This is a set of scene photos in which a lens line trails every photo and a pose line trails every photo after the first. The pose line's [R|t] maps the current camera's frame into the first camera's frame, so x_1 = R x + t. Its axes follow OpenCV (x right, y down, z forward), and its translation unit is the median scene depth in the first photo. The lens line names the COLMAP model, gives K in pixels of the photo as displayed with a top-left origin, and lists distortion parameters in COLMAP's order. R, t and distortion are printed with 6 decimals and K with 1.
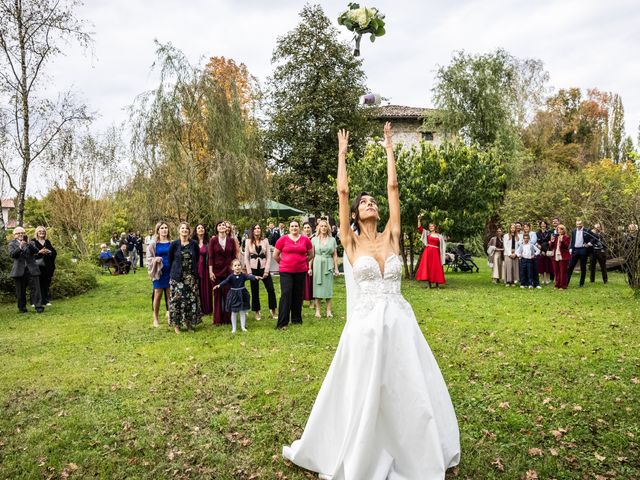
lens RADIAL K [[501.6, 0, 320.0], [0, 501.6, 240.0], [0, 0, 1]] dist [-0.009884, 0.000117]
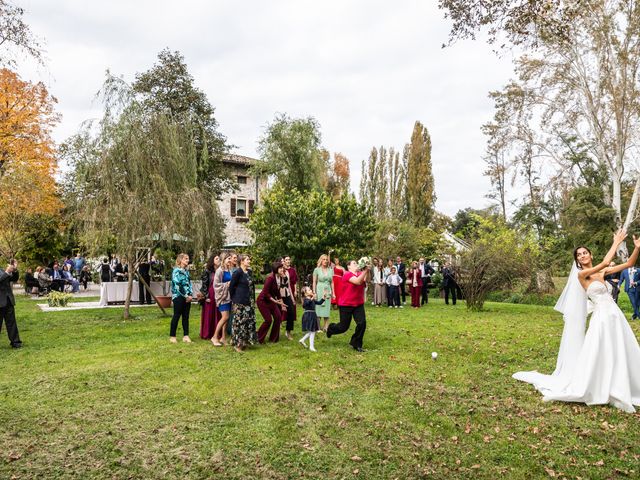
lens RADIAL K [[468.3, 0, 316.2], [0, 468.3, 242.9], [0, 0, 1]] dist [0.007086, -0.002142]
pose [[0.878062, 0.036943, 0.477118, -0.374164], [-0.007373, 0.997942, -0.063702, 0.004038], [-0.478490, 0.052417, 0.876527, -0.012633]]
